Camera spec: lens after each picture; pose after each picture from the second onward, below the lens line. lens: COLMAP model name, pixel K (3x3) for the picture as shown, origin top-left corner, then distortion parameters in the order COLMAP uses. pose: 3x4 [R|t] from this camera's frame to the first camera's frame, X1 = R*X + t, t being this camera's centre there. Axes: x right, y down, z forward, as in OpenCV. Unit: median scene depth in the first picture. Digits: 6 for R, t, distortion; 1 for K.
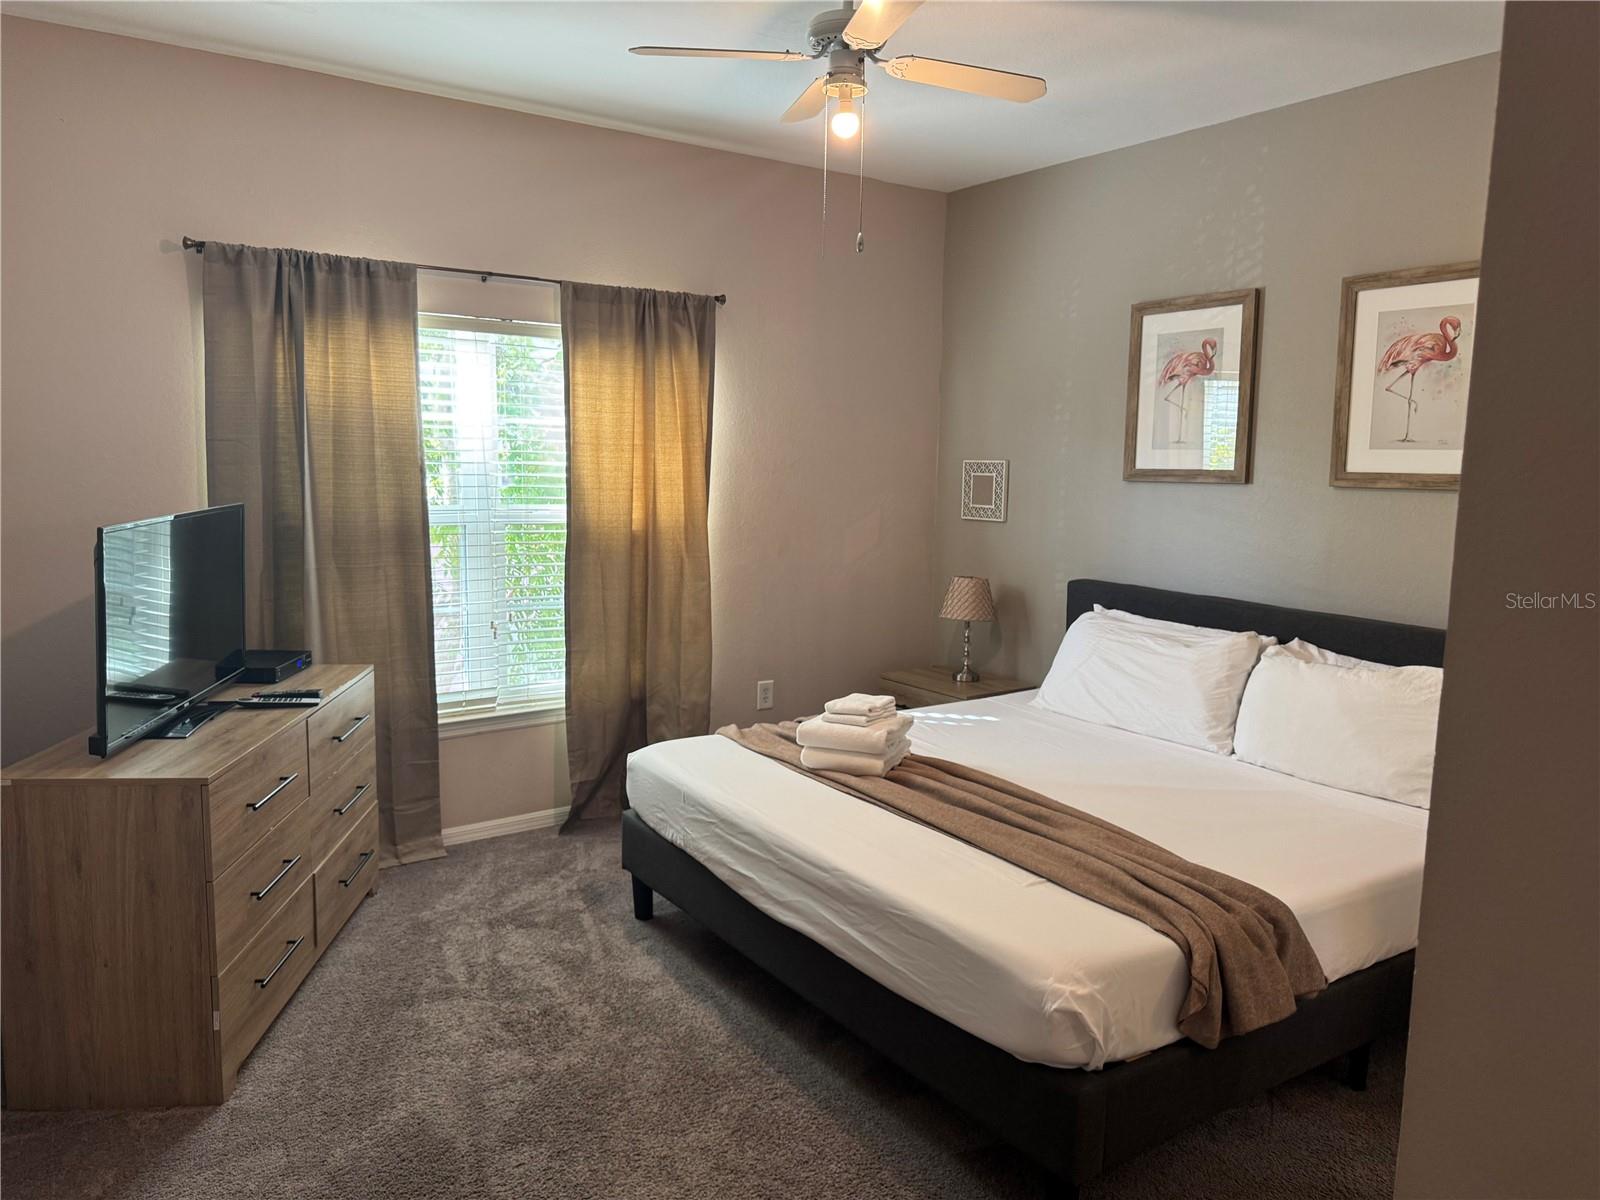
lens RADIAL K [[1125.3, 0, 804.4], [0, 1125.3, 604.0], [0, 0, 1]] dist [0.132366, -0.213032]
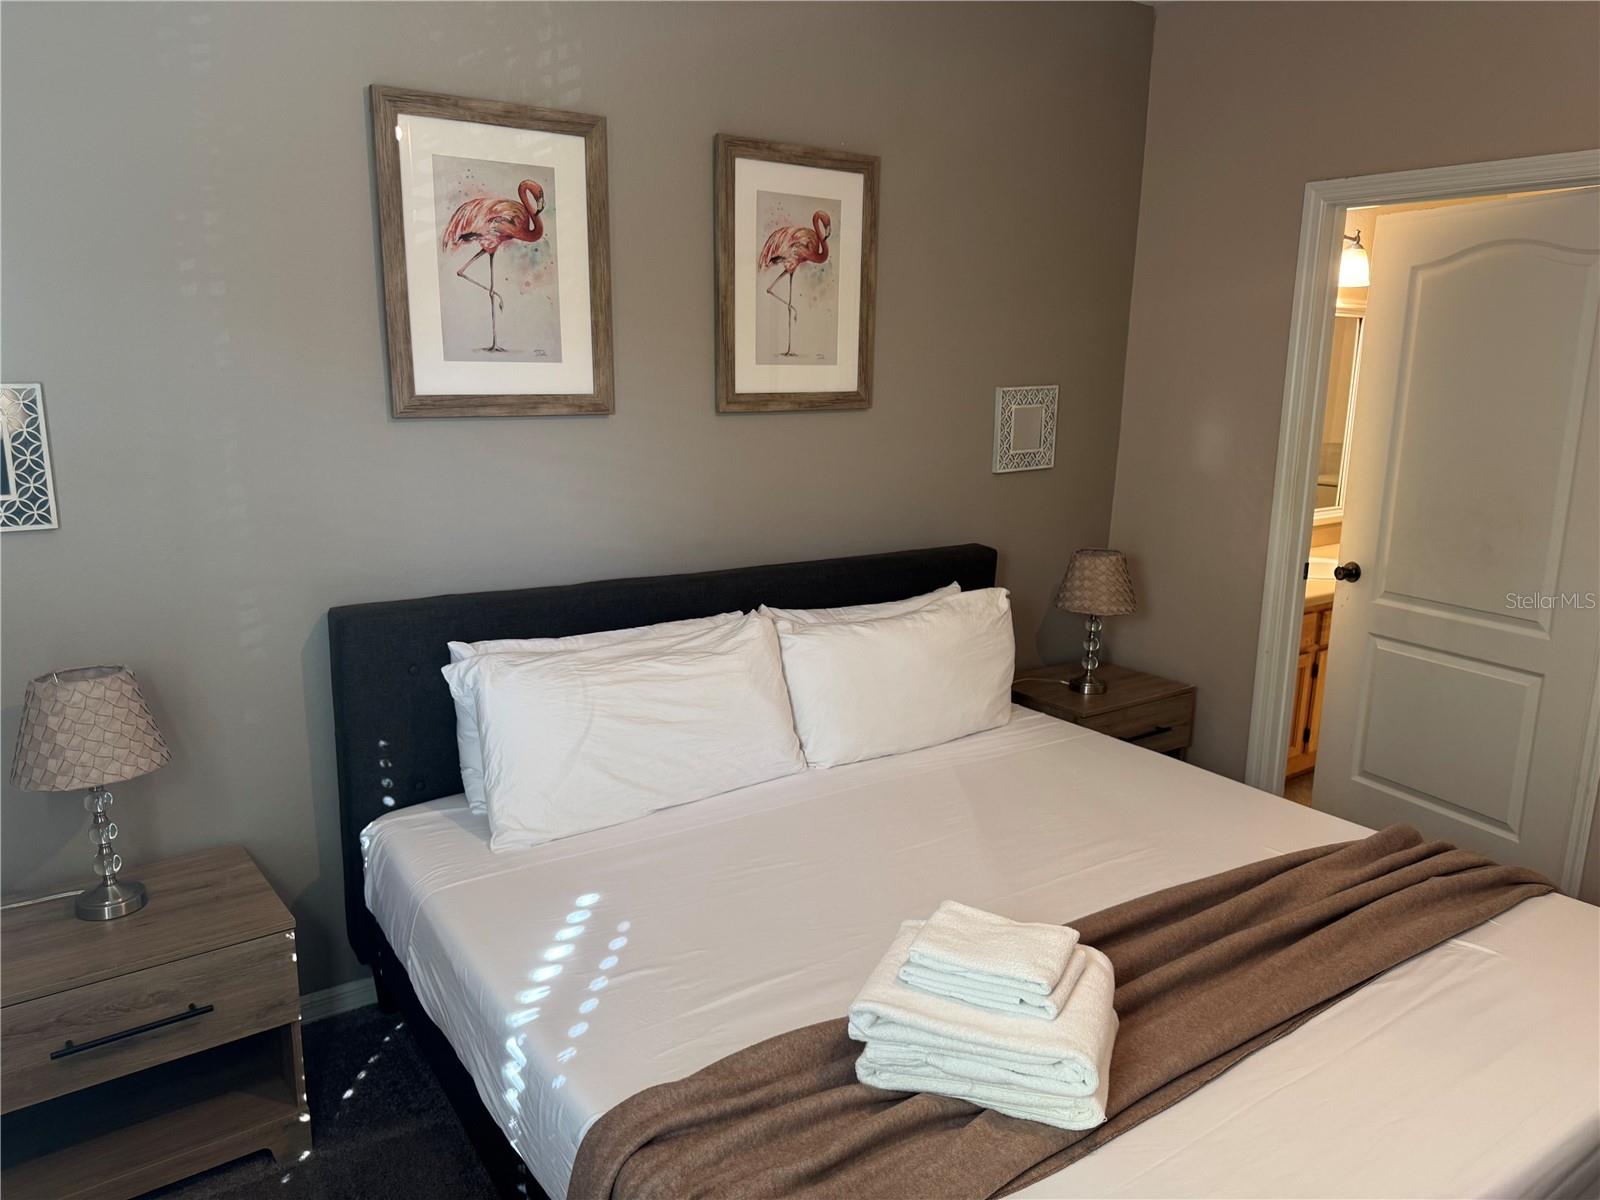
lens RADIAL K [[1125.3, 0, 804.4], [0, 1125.3, 604.0], [0, 0, 1]] dist [0.132366, -0.213032]
pose [[-0.023939, -0.235428, 0.971597, -0.340525], [0.116659, 0.964578, 0.236602, -0.153798], [-0.992884, 0.119009, 0.004374, 0.963029]]
